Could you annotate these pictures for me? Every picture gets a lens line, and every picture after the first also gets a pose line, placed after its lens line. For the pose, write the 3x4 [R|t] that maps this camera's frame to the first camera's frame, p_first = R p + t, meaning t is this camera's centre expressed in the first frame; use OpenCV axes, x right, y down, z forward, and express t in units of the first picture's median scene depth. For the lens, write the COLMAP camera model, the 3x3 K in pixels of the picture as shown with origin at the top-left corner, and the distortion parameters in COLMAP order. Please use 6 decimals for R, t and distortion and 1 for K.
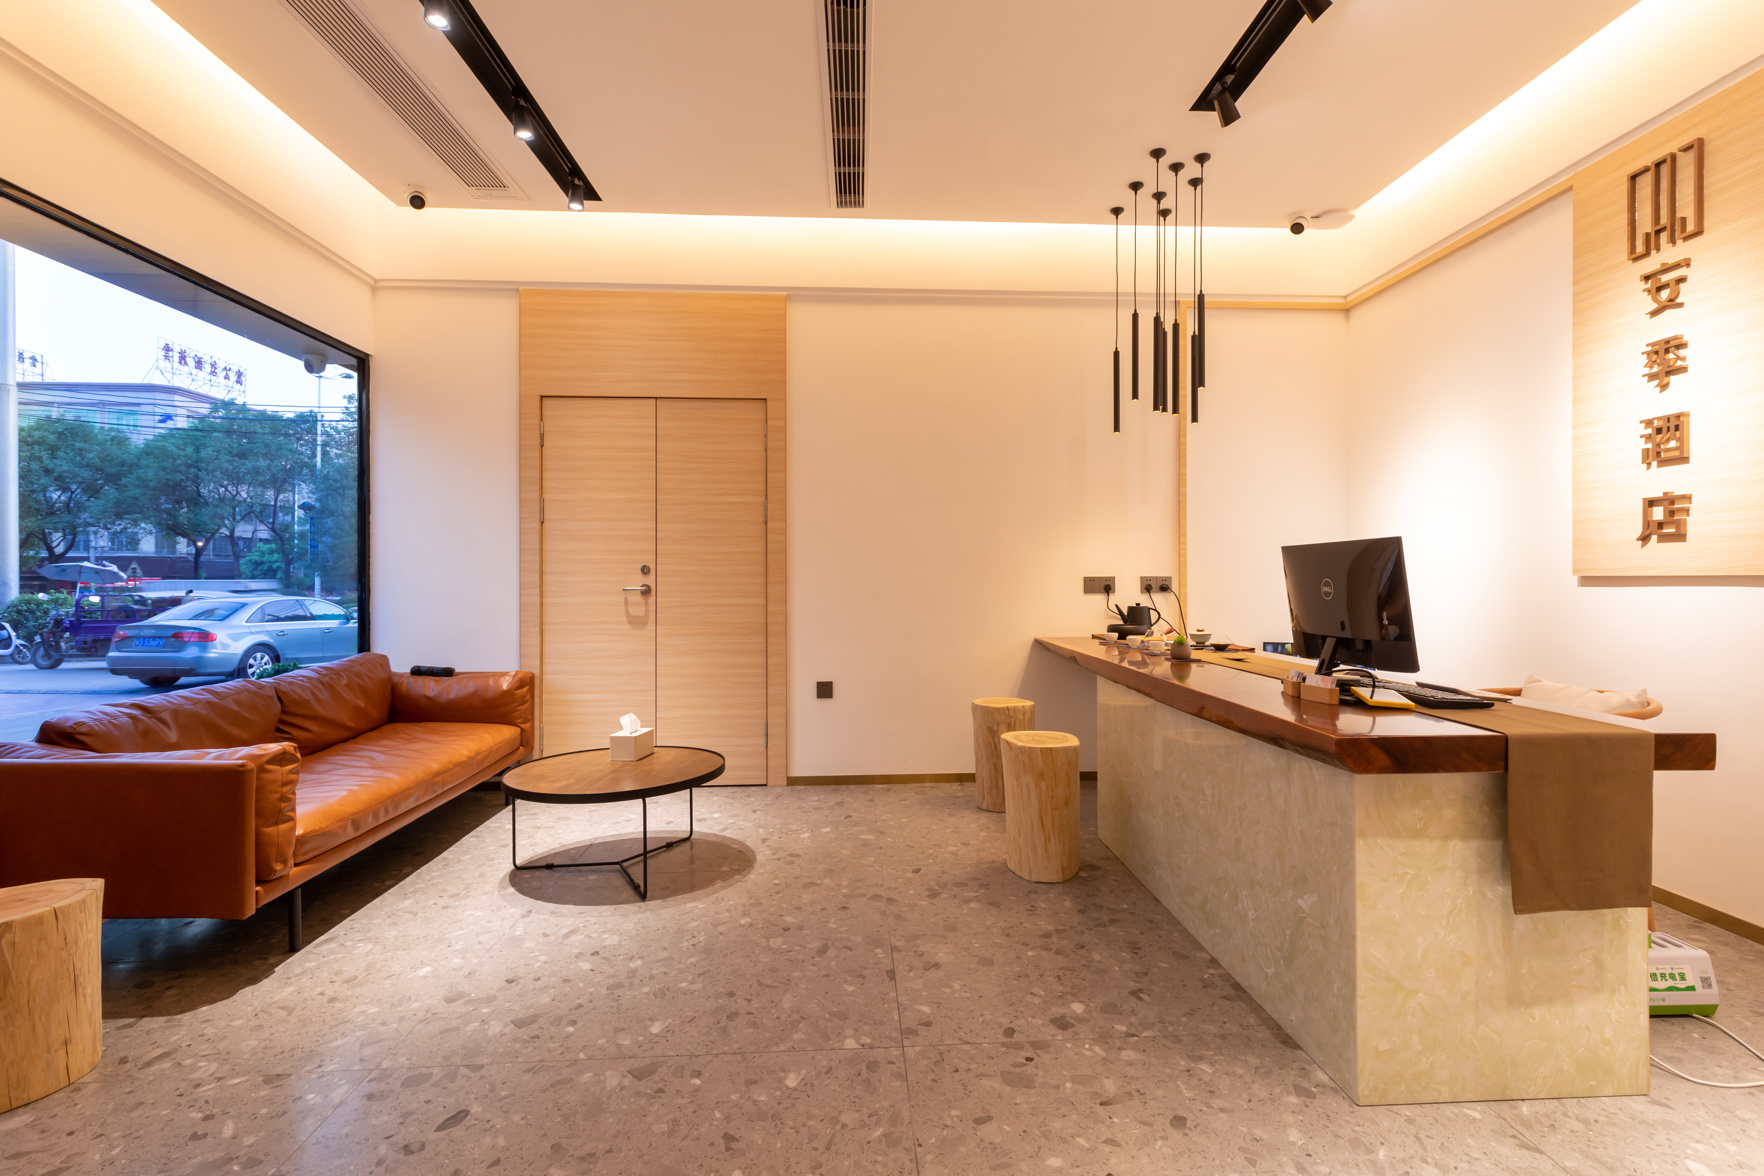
lens RADIAL K [[812.6, 0, 883.4], [0, 812.6, 575.8], [0, 0, 1]] dist [0.005646, -0.000404]
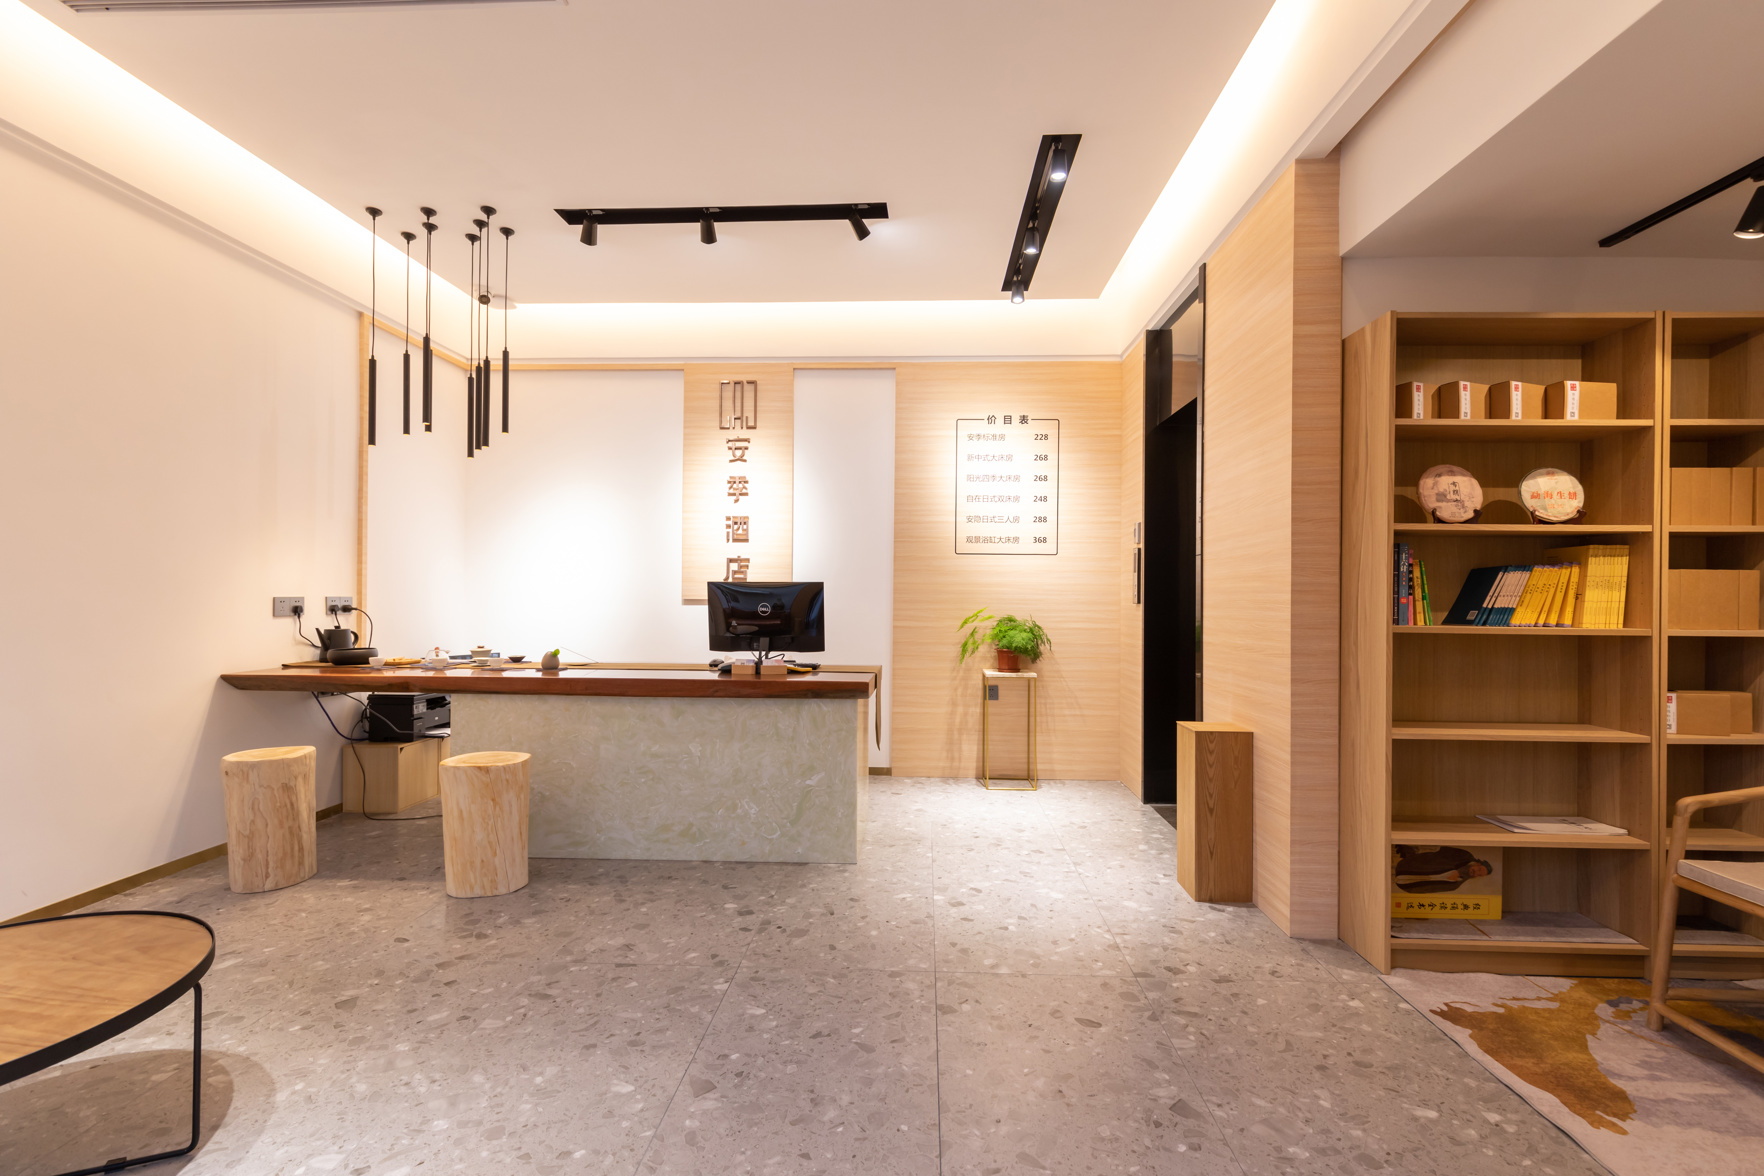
lens RADIAL K [[797.1, 0, 902.1], [0, 797.1, 591.0], [0, 0, 1]] dist [0.009522, -0.000442]
pose [[0.085426, 0.009256, 0.996301, -0.838260], [-0.009849, 0.999916, -0.008445, -0.007924], [-0.996296, -0.009091, 0.085510, 0.435516]]
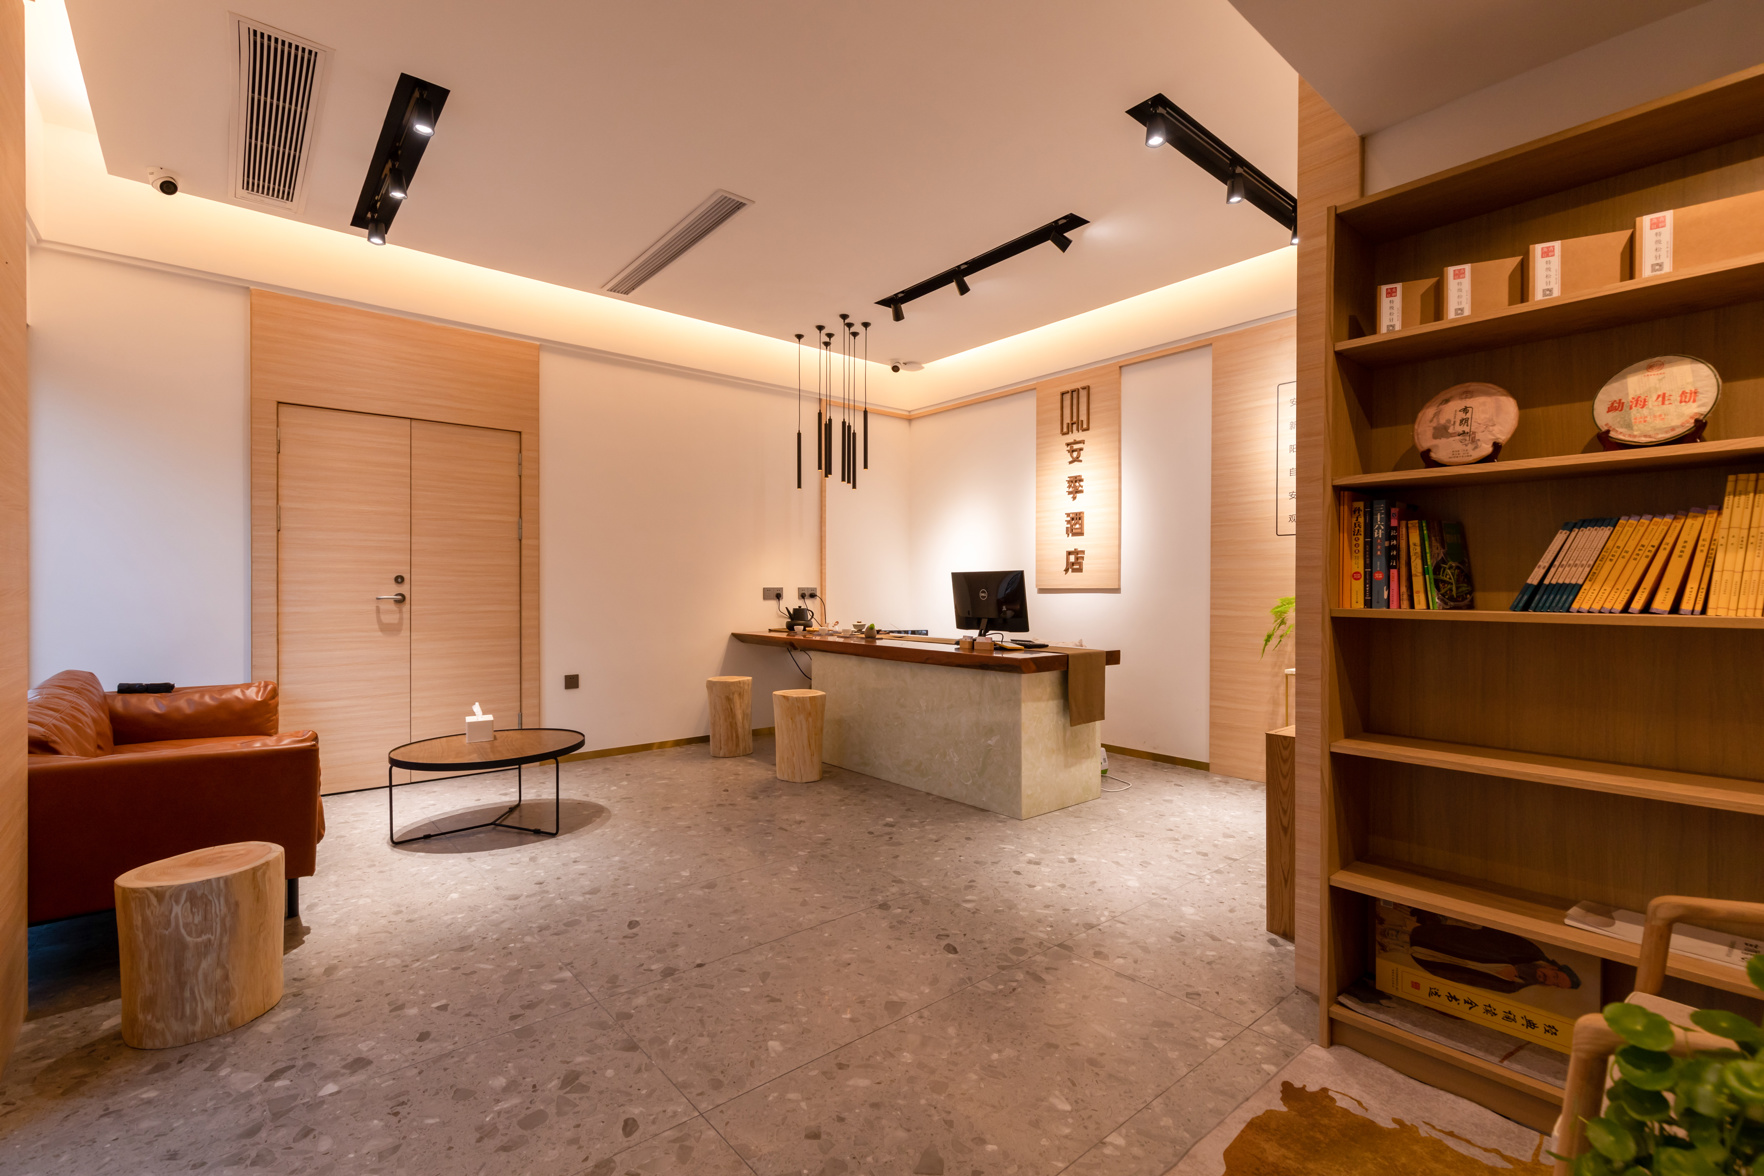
lens RADIAL K [[796.2, 0, 882.0], [0, 796.2, 588.0], [0, 0, 1]] dist [0.006519, 0.000133]
pose [[0.798945, 0.003669, 0.601393, -0.645387], [-0.004166, 0.999991, -0.000567, 0.002240], [-0.601390, -0.002052, 0.798953, -0.326748]]
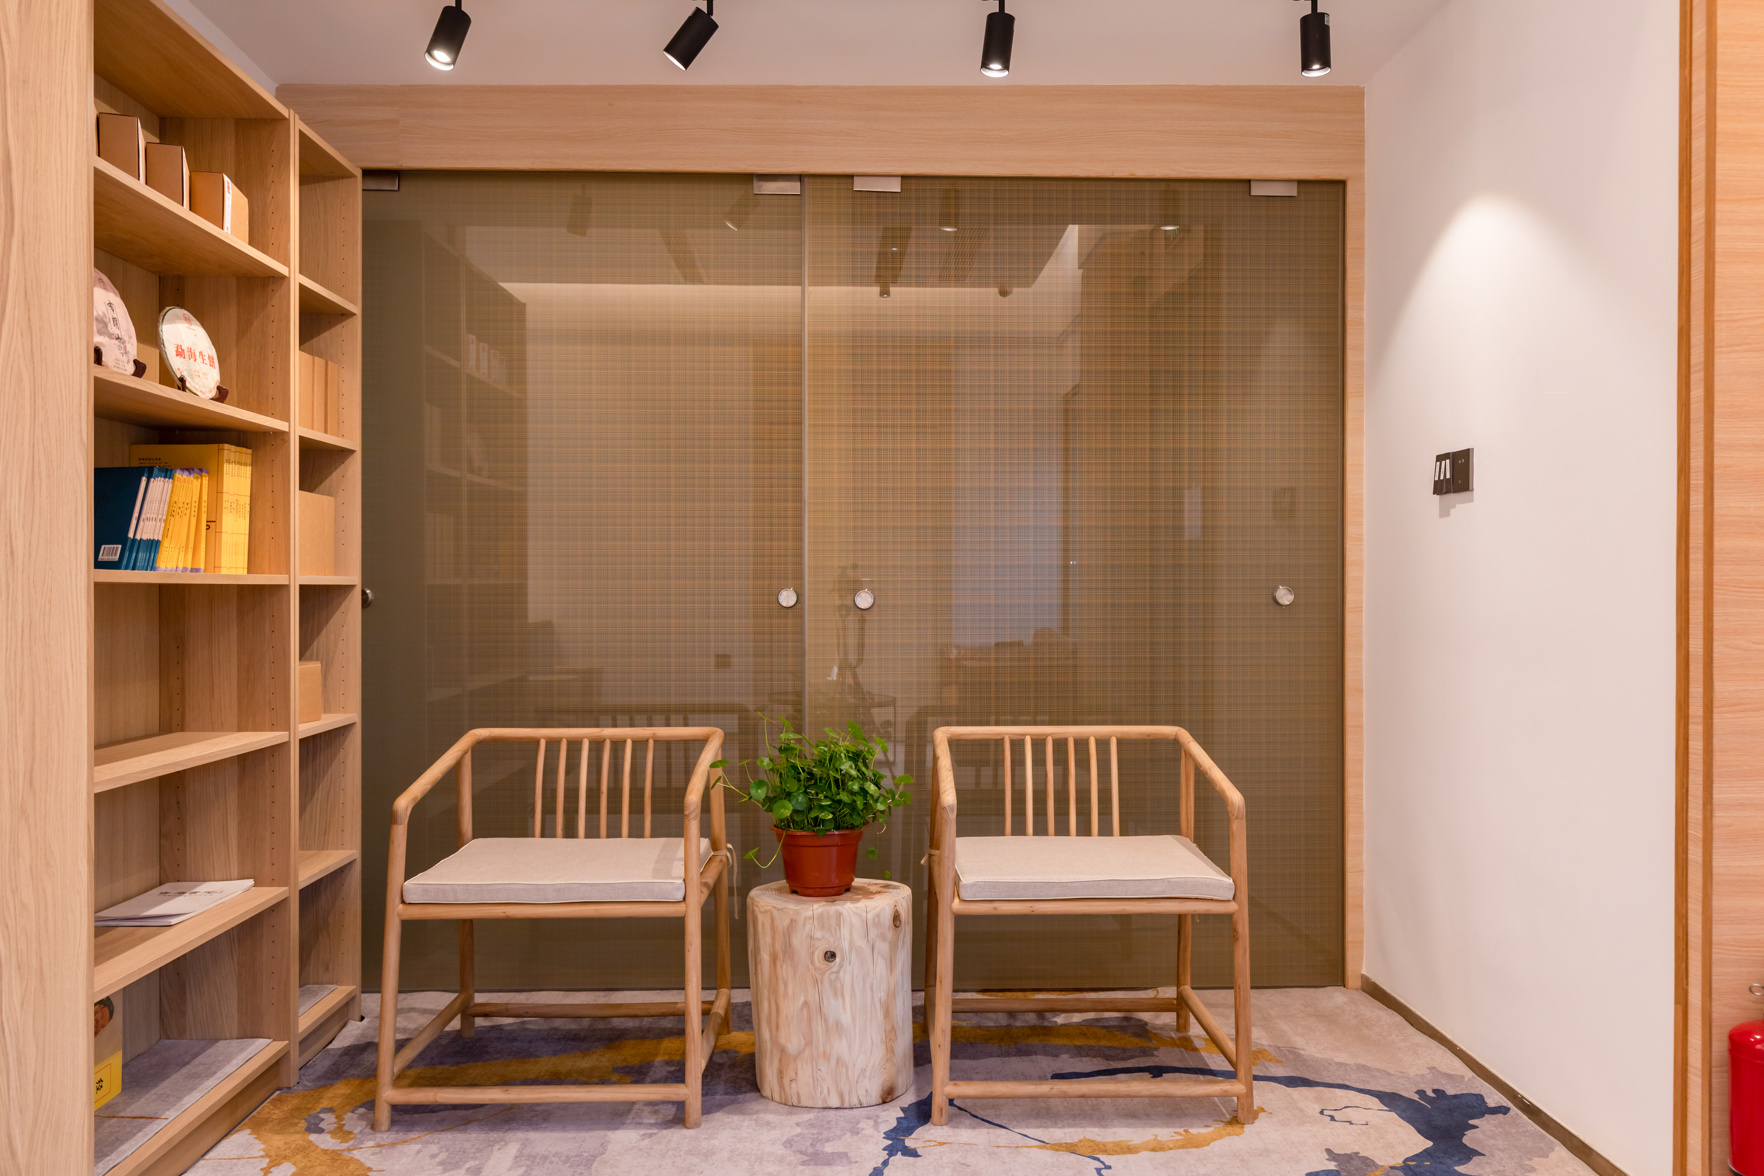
lens RADIAL K [[1426.8, 0, 882.0], [0, 1426.8, 588.0], [0, 0, 1]] dist [-0.001424, -0.000796]
pose [[-0.999848, 0.002826, 0.017203, -0.370799], [0.002776, 0.999992, -0.002948, 0.031525], [-0.017211, -0.002900, -0.999848, 0.741950]]
